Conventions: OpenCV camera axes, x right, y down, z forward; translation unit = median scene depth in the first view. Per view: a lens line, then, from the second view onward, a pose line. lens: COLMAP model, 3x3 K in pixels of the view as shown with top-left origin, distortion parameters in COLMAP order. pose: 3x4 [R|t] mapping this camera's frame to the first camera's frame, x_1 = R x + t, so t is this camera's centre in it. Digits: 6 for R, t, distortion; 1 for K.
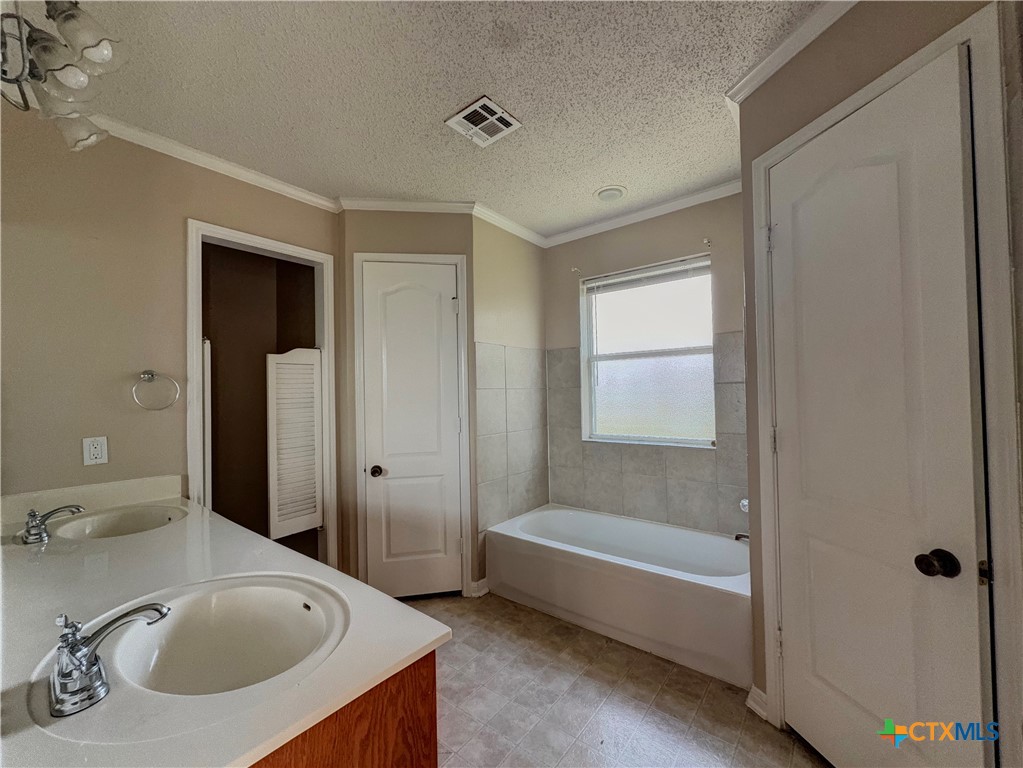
lens RADIAL K [[408.0, 0, 508.4], [0, 408.0, 386.2], [0, 0, 1]] dist [0.000091, 0.000259]
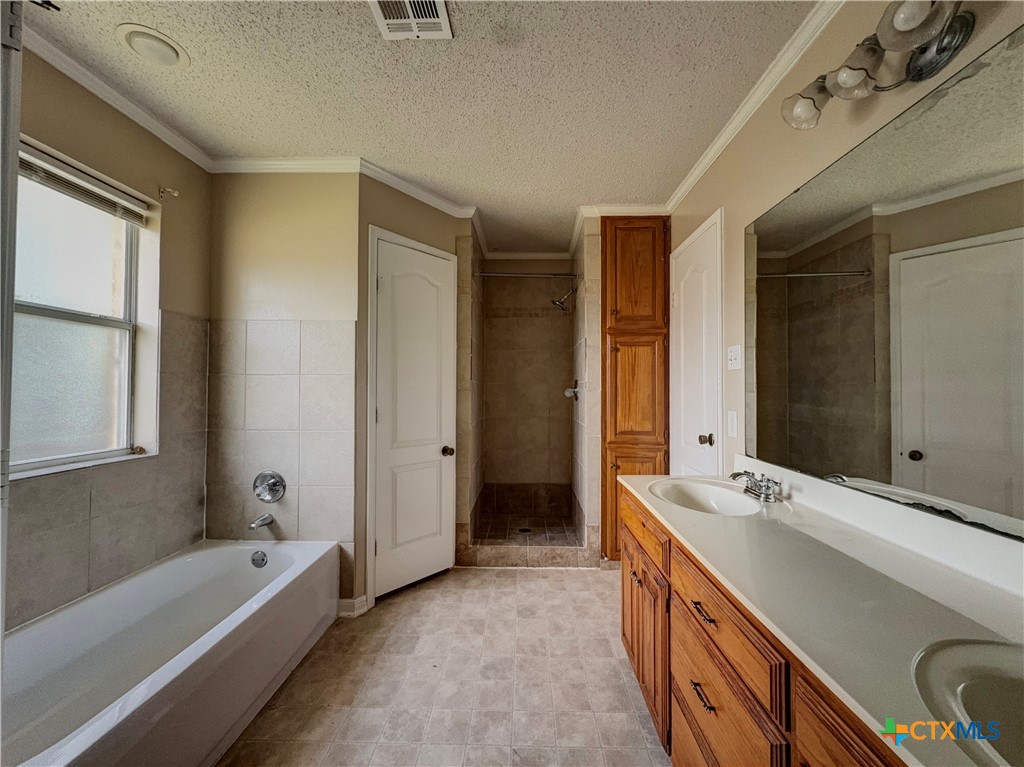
lens RADIAL K [[409.6, 0, 510.2], [0, 409.6, 385.1], [0, 0, 1]] dist [0.002643, -0.000863]
pose [[-0.597746, 0.021323, 0.801402, -0.825556], [-0.012412, 0.999280, -0.035846, 0.057346], [-0.801589, -0.031374, -0.597051, 1.423609]]
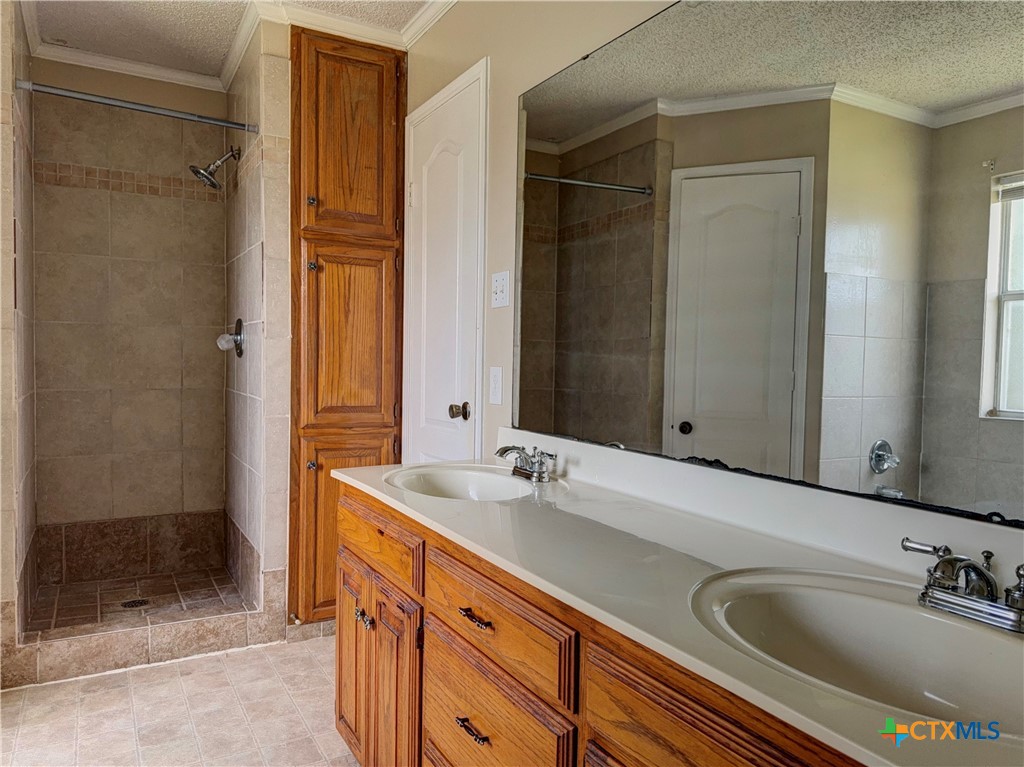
lens RADIAL K [[719.9, 0, 511.8], [0, 719.9, 389.8], [0, 0, 1]] dist [0.039745, -0.049222]
pose [[-0.926353, -0.023877, 0.375899, -0.827525], [-0.016328, 0.999596, 0.023257, 0.082422], [-0.376303, 0.015406, -0.926369, 1.486153]]
